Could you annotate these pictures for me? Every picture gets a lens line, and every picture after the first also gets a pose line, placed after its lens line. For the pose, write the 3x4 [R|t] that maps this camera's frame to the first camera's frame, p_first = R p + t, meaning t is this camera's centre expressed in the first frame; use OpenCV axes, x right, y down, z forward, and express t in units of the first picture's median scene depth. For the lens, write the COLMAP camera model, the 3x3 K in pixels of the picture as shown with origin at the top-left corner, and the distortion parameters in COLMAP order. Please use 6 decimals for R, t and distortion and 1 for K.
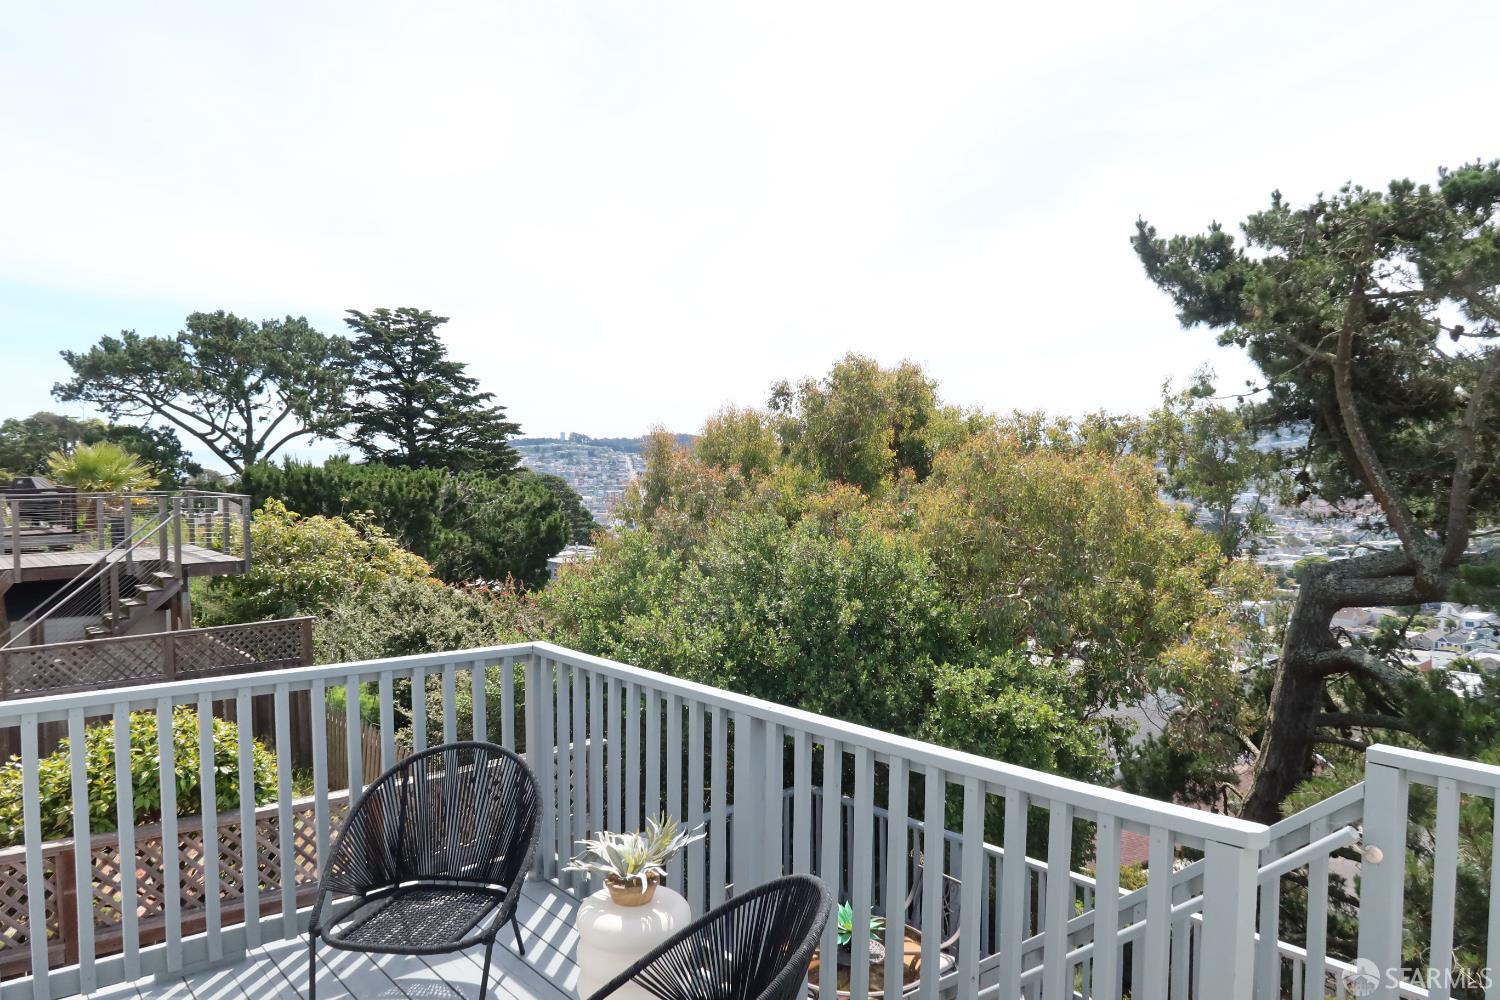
lens RADIAL K [[1031.0, 0, 753.6], [0, 1031.0, 501.2], [0, 0, 1]] dist [-0.032709, 0.016844]
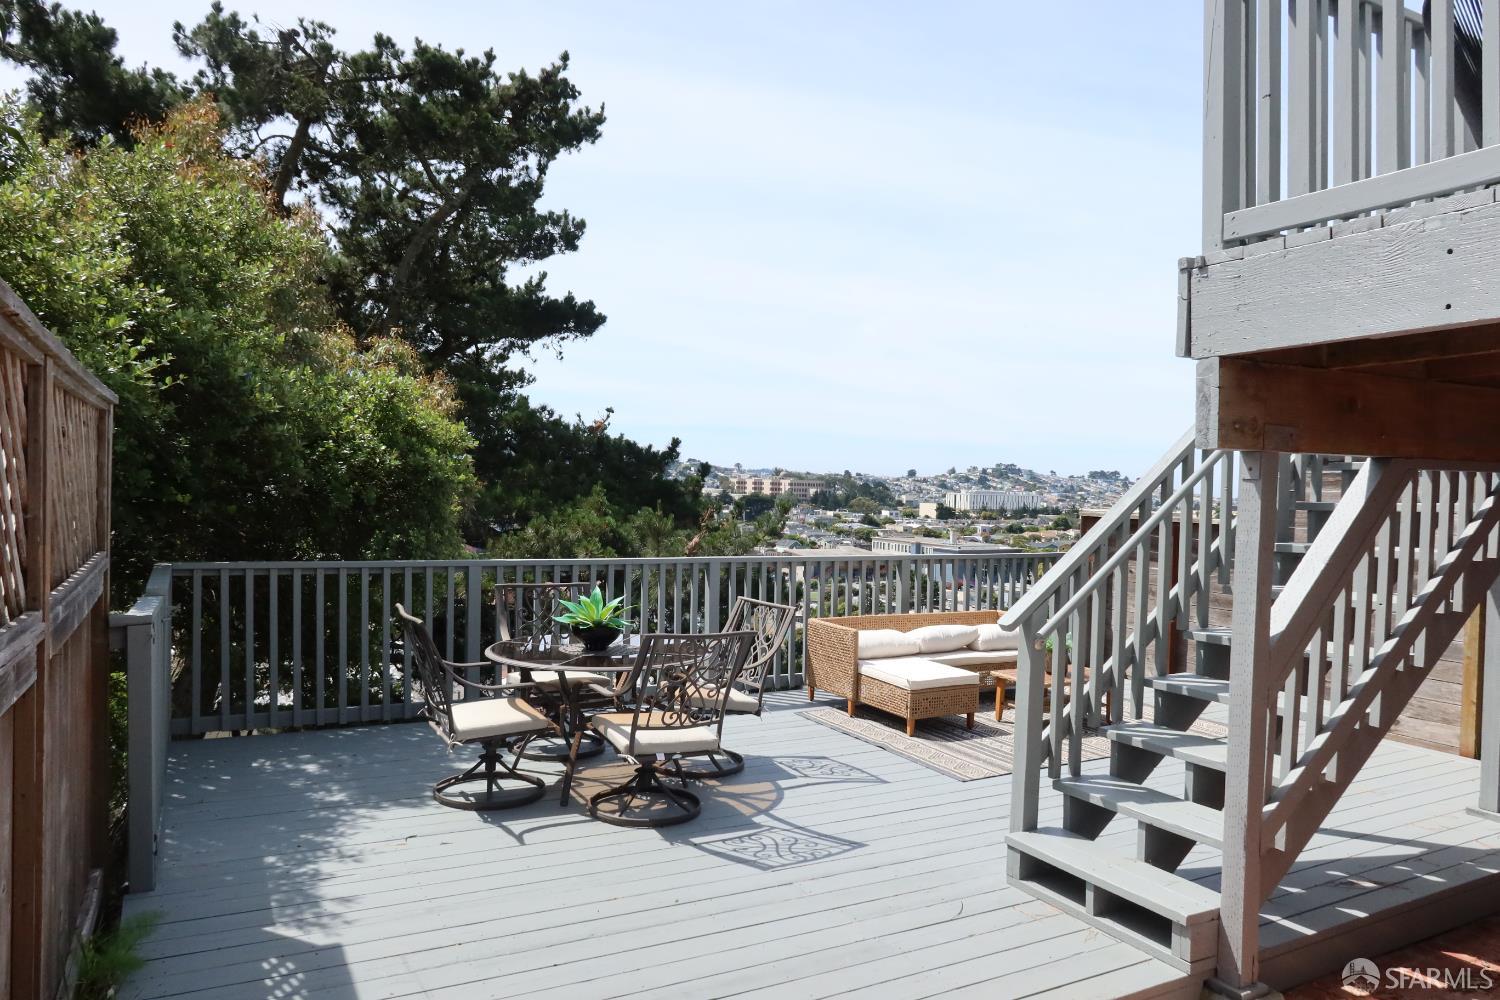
lens RADIAL K [[1031.0, 0, 753.6], [0, 1031.0, 501.2], [0, 0, 1]] dist [-0.032709, 0.016844]
pose [[0.208970, -0.001214, 0.977921, -0.282904], [0.015801, 0.999873, -0.002135, 0.153758], [-0.977794, 0.015899, 0.208963, 0.330802]]
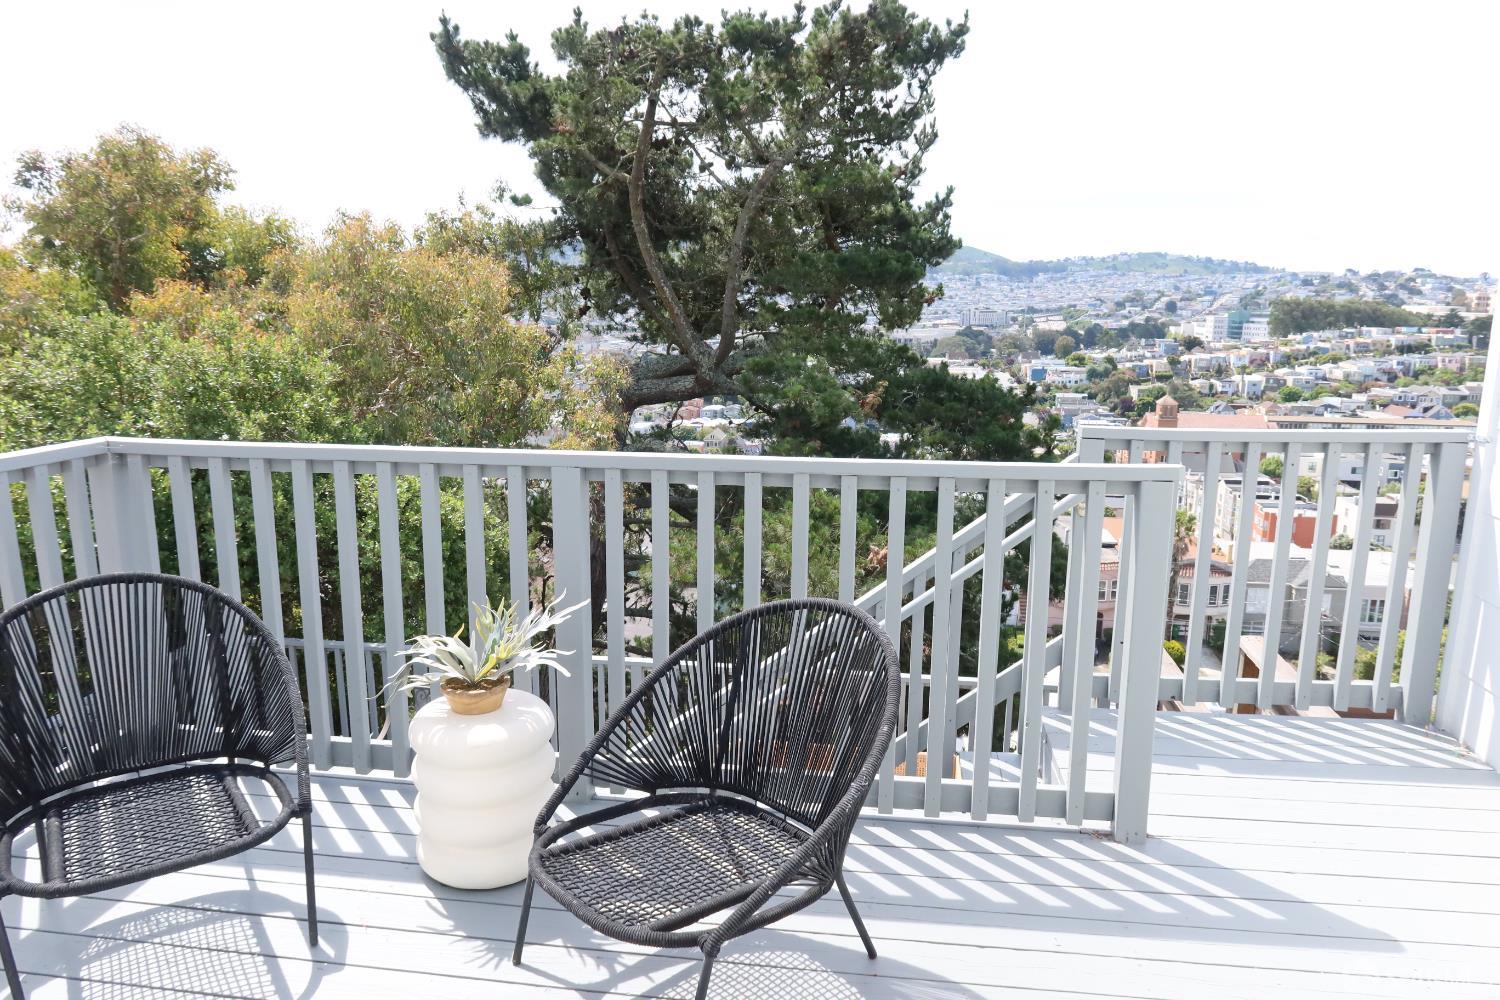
lens RADIAL K [[1031.0, 0, 753.6], [0, 1031.0, 501.2], [0, 0, 1]] dist [-0.032709, 0.016844]
pose [[0.745282, -0.119138, 0.656019, -0.094917], [0.011580, 0.986071, 0.165923, 0.019833], [-0.666649, -0.116063, 0.736280, 0.055541]]
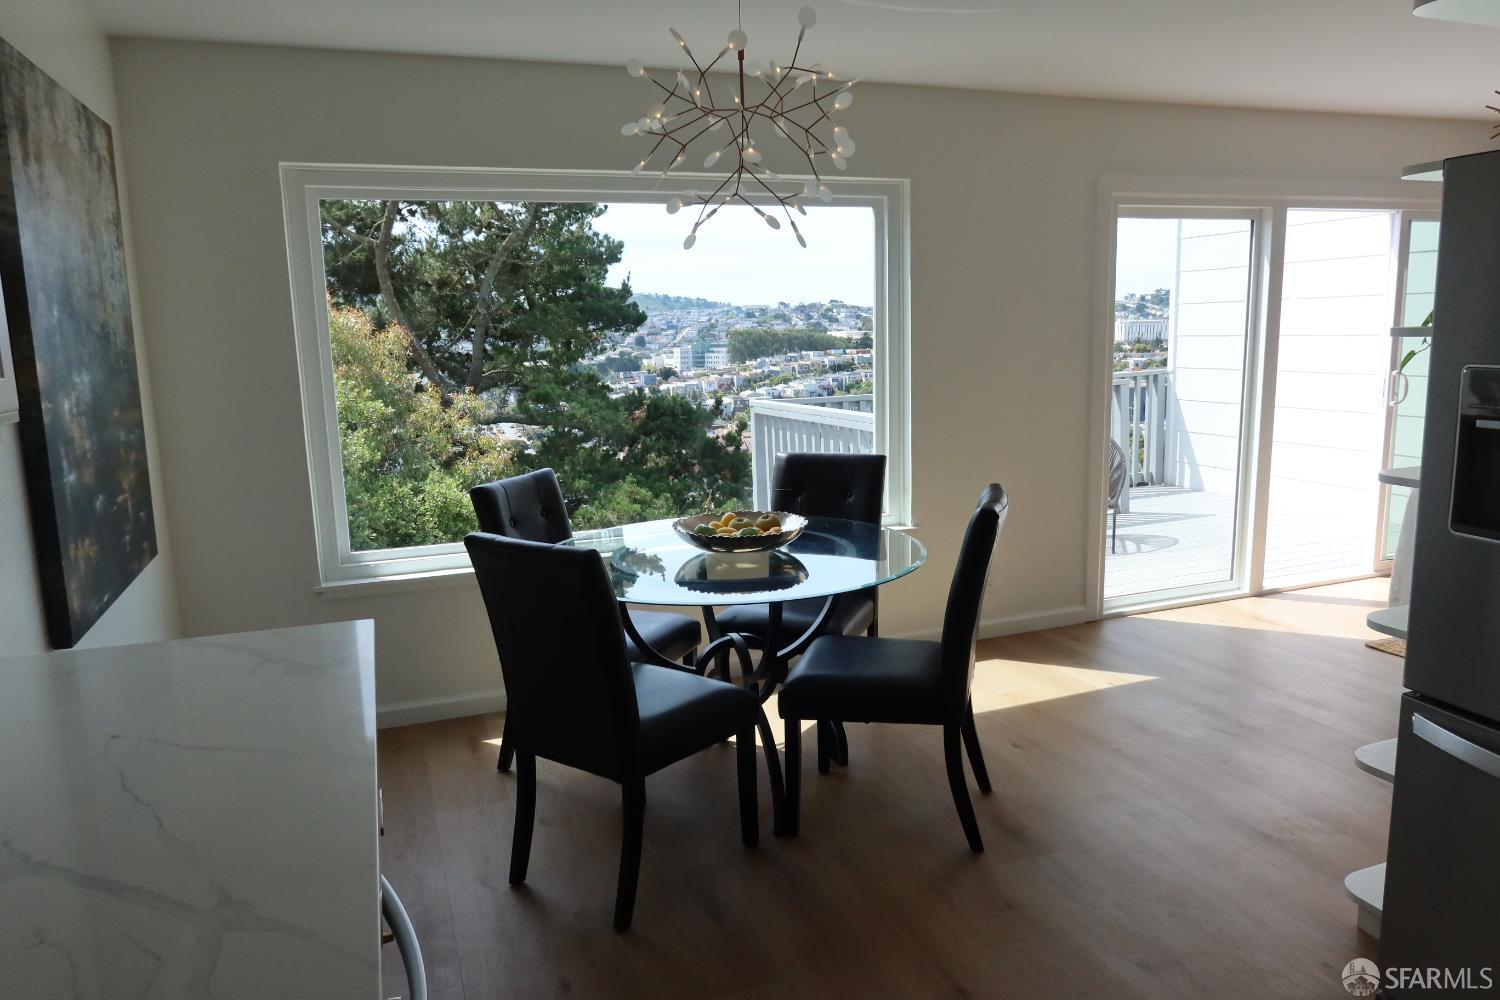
lens RADIAL K [[1031.0, 0, 753.6], [0, 1031.0, 501.2], [0, 0, 1]] dist [-0.032709, 0.016844]
pose [[0.342398, -0.156690, 0.926397, -0.465517], [0.060136, 0.987629, 0.144820, 0.017984], [-0.937629, 0.006124, 0.347585, 0.131219]]
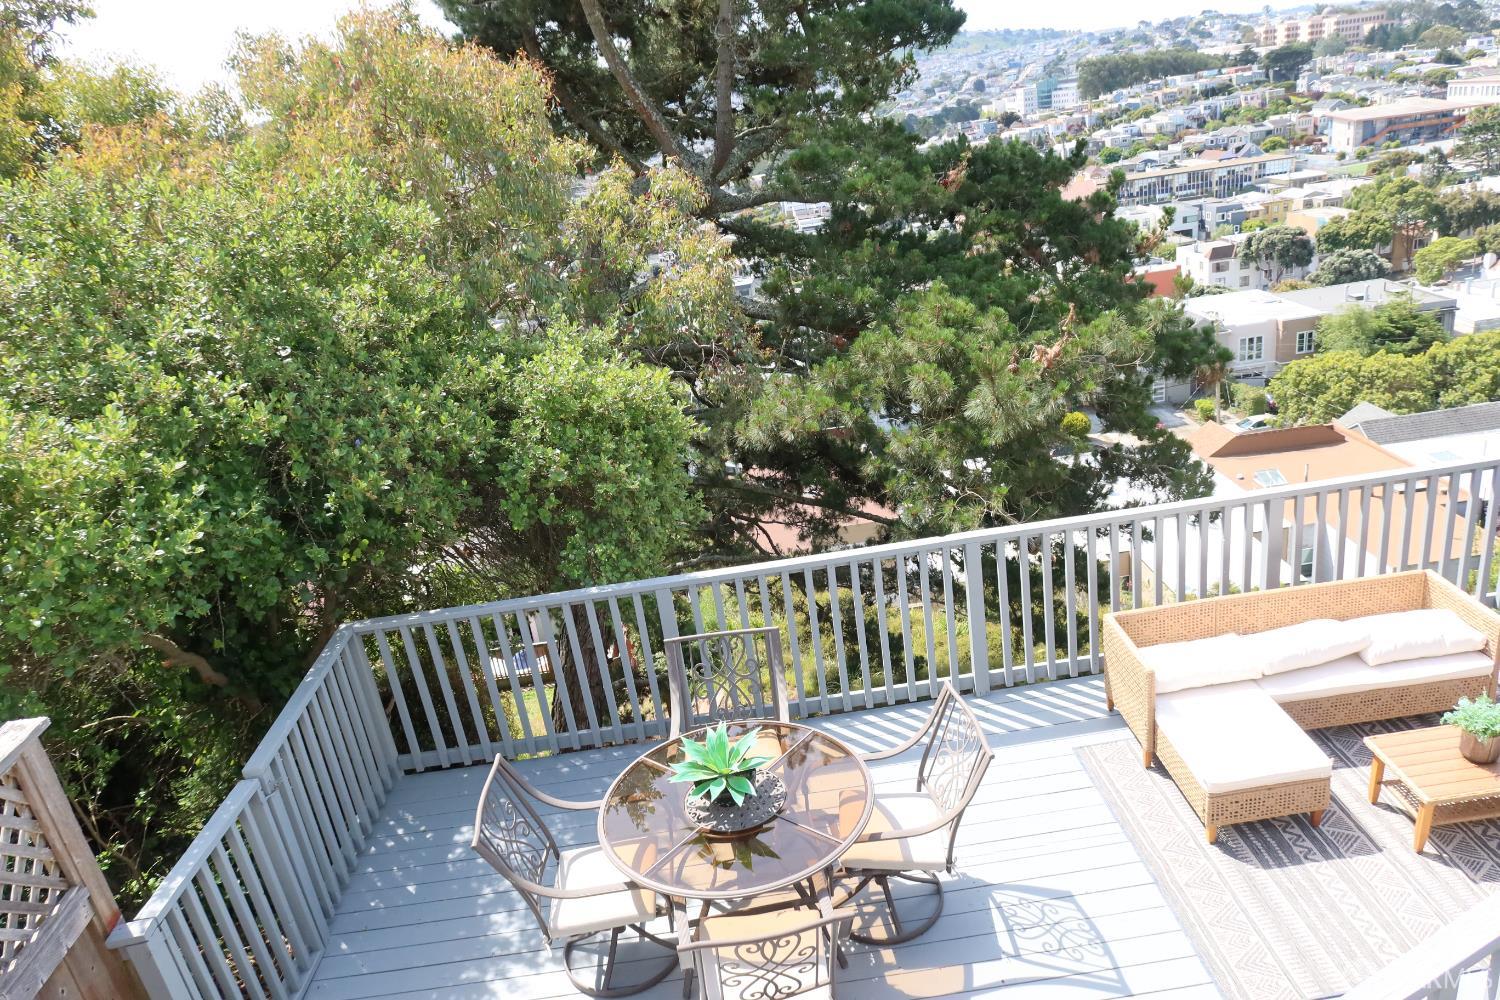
lens RADIAL K [[1028.6, 0, 756.2], [0, 1028.6, 506.7], [0, 0, 1]] dist [-0.026212, 0.007573]
pose [[0.606782, -0.357615, 0.709878, -0.118568], [0.160963, 0.929855, 0.330847, 0.035769], [-0.778400, -0.086488, 0.621783, 0.284913]]
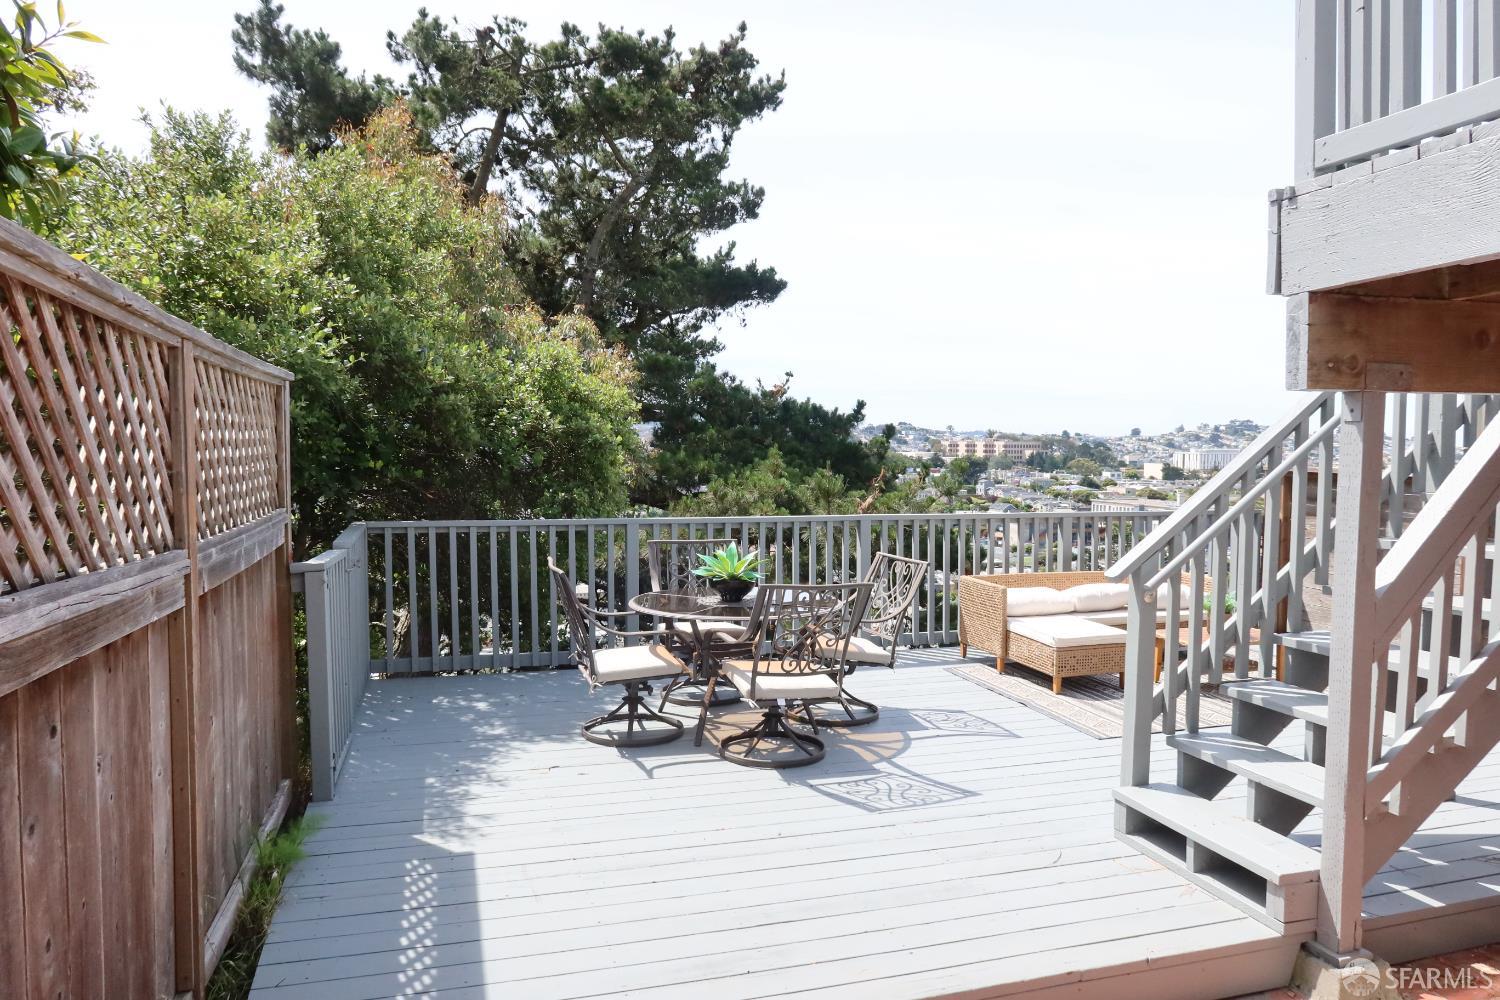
lens RADIAL K [[1031.0, 0, 753.6], [0, 1031.0, 501.2], [0, 0, 1]] dist [-0.032709, 0.016844]
pose [[0.402811, -0.037415, 0.914518, -0.284165], [0.030848, 0.999151, 0.027290, 0.156970], [-0.914763, 0.017218, 0.403624, 0.301011]]
